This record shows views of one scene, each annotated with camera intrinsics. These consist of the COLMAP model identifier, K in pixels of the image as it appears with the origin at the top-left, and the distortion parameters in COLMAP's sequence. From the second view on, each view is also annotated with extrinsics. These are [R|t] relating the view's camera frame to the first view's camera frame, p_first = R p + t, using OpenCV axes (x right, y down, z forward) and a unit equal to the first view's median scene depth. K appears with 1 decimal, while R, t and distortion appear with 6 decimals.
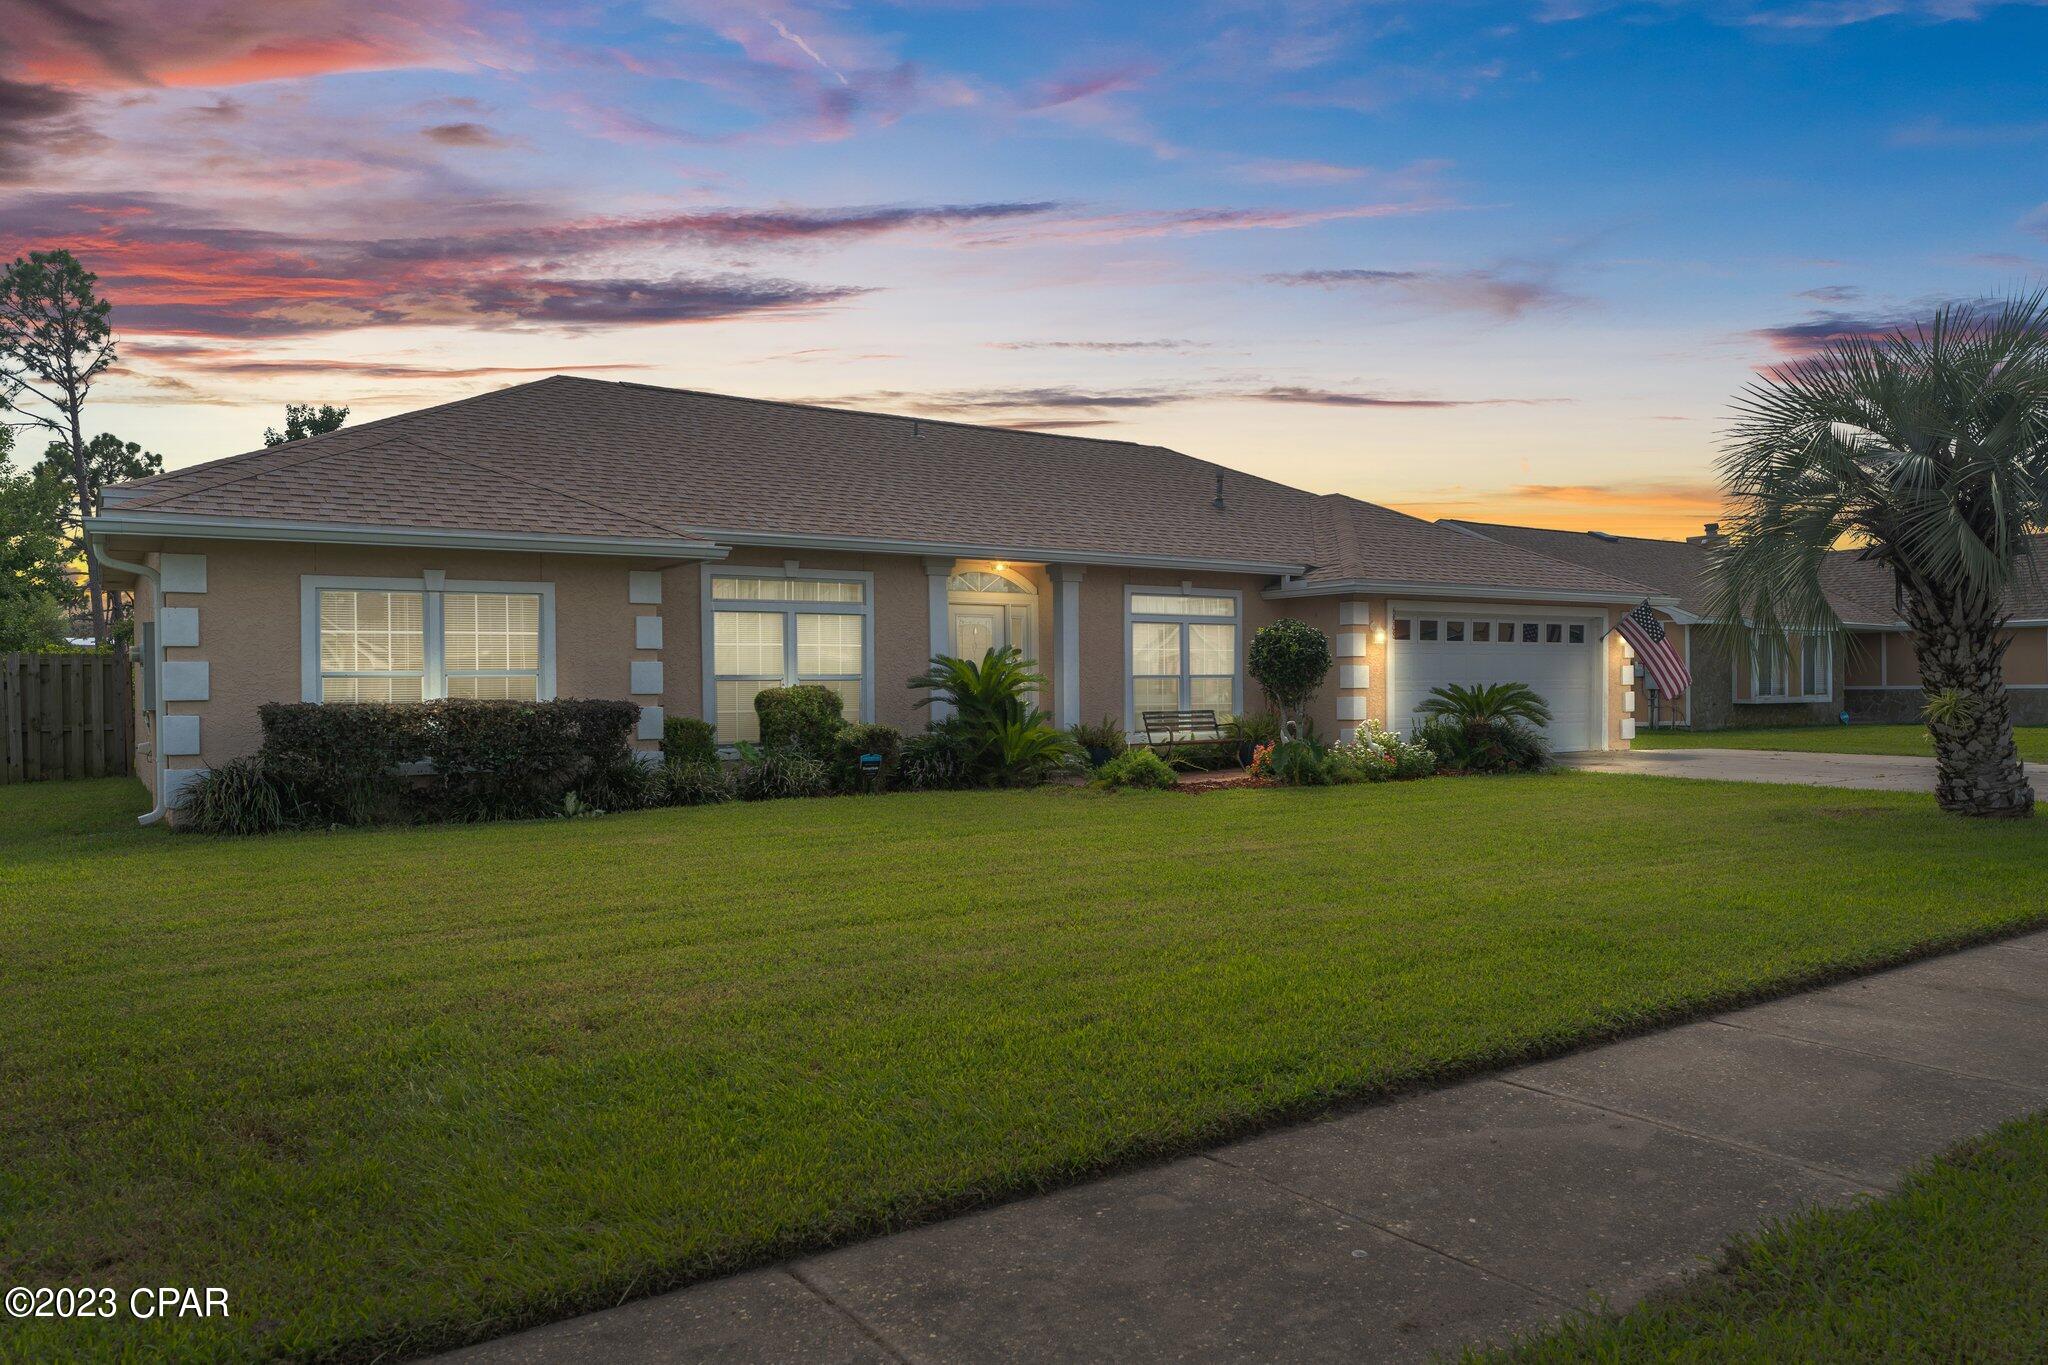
lens RADIAL K [[1385.5, 0, 1023.4], [0, 1385.5, 681.0], [0, 0, 1]] dist [-0.006127, -0.000438]
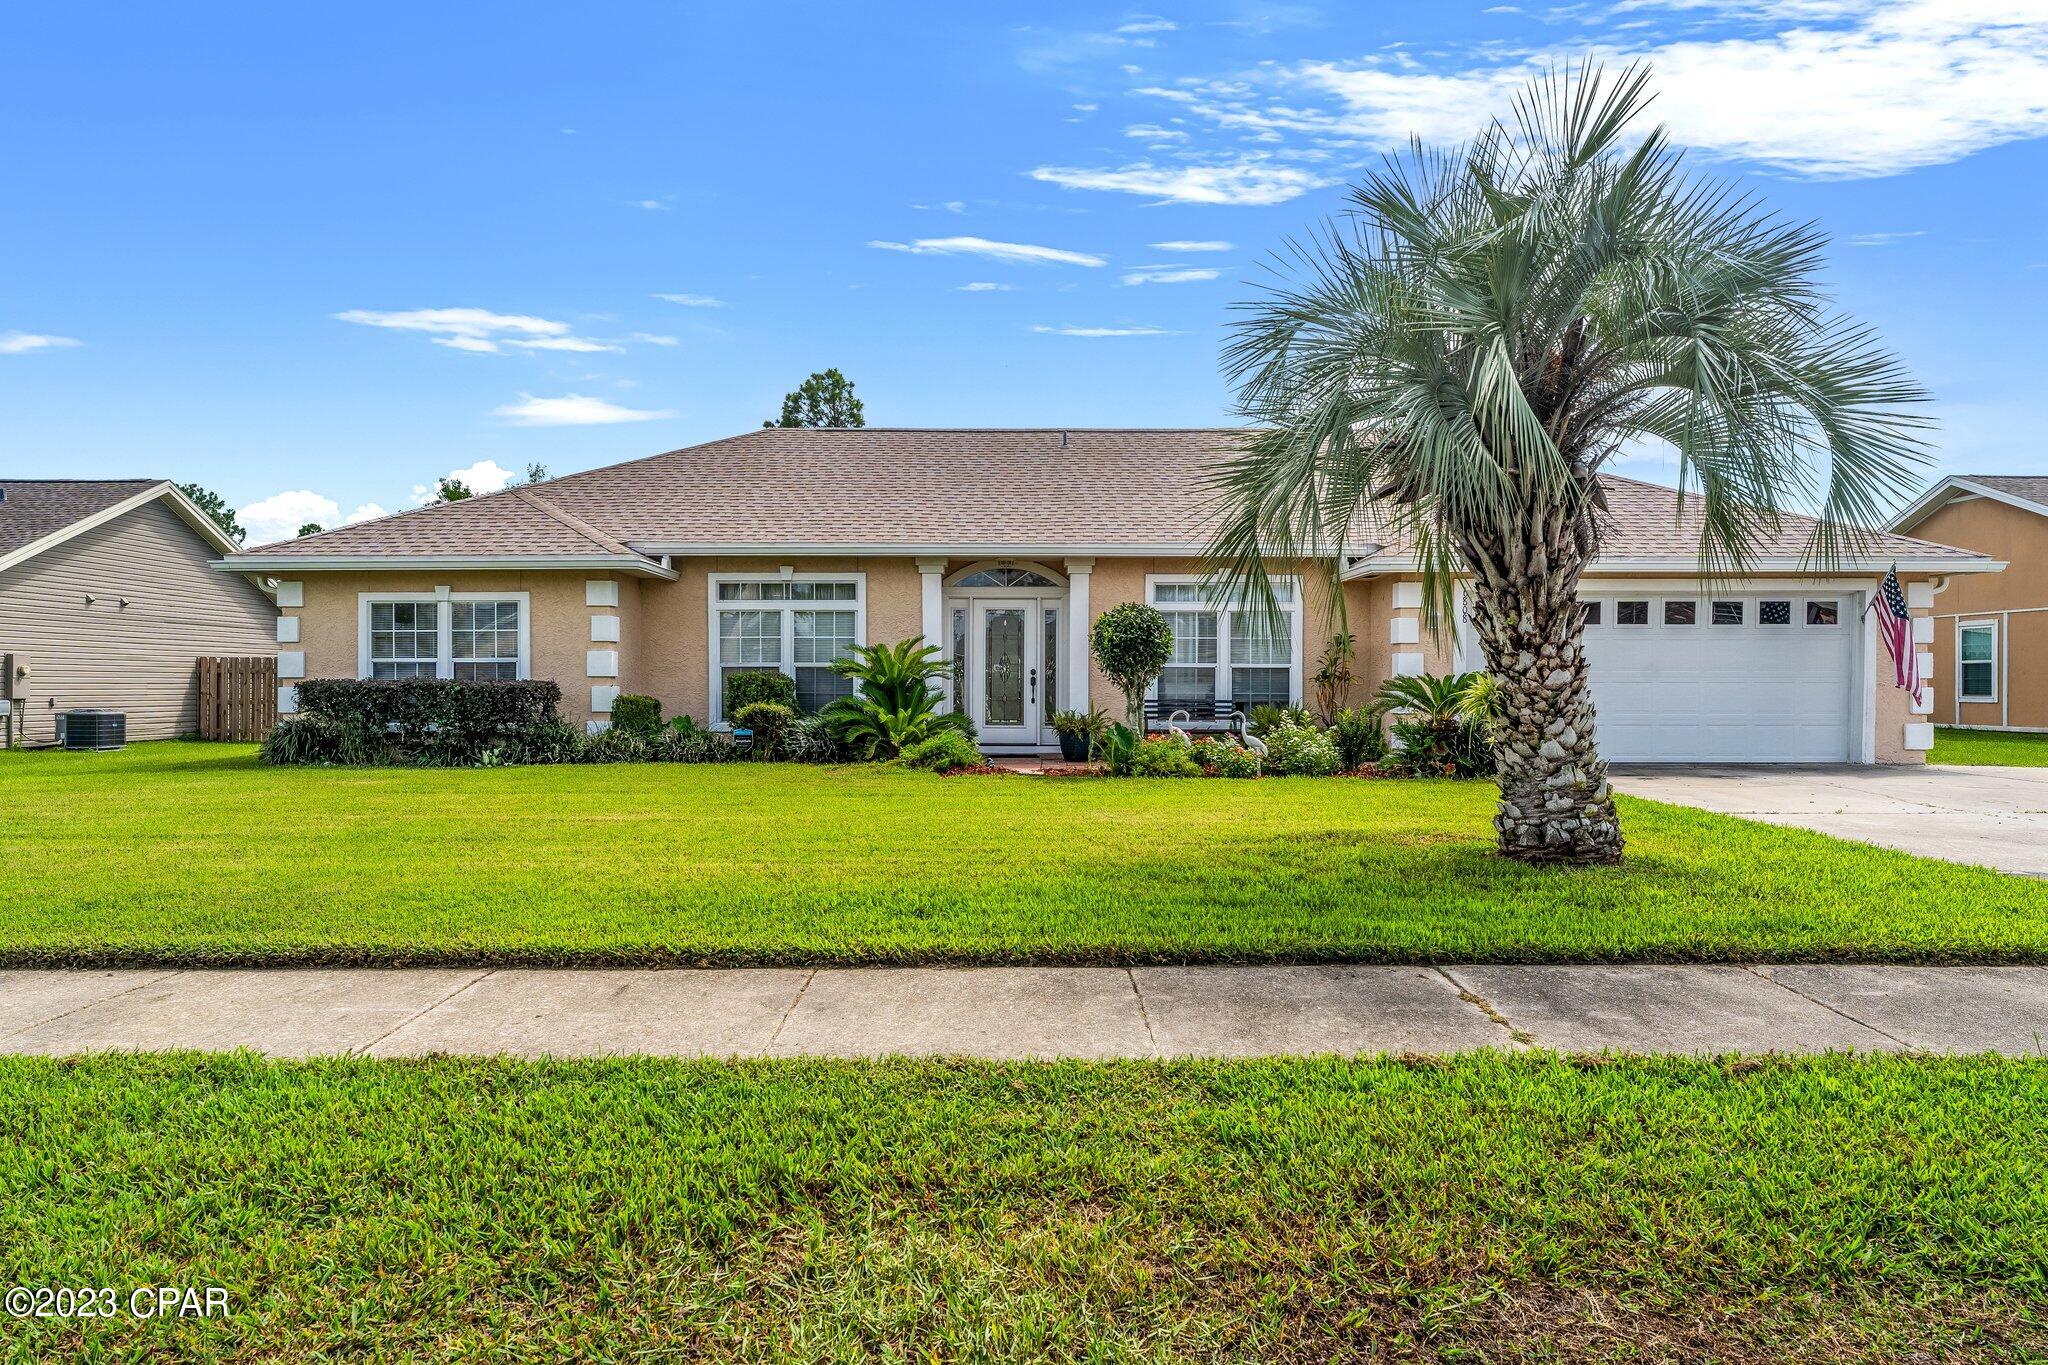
lens RADIAL K [[1215.0, 0, 1023.4], [0, 1215.0, 678.9], [0, 0, 1]] dist [0.003817, 0.000559]
pose [[0.825691, 0.006416, -0.564087, 0.683650], [-0.005598, 0.999979, 0.003179, 0.006155], [0.564095, 0.000533, 0.825710, 0.289426]]
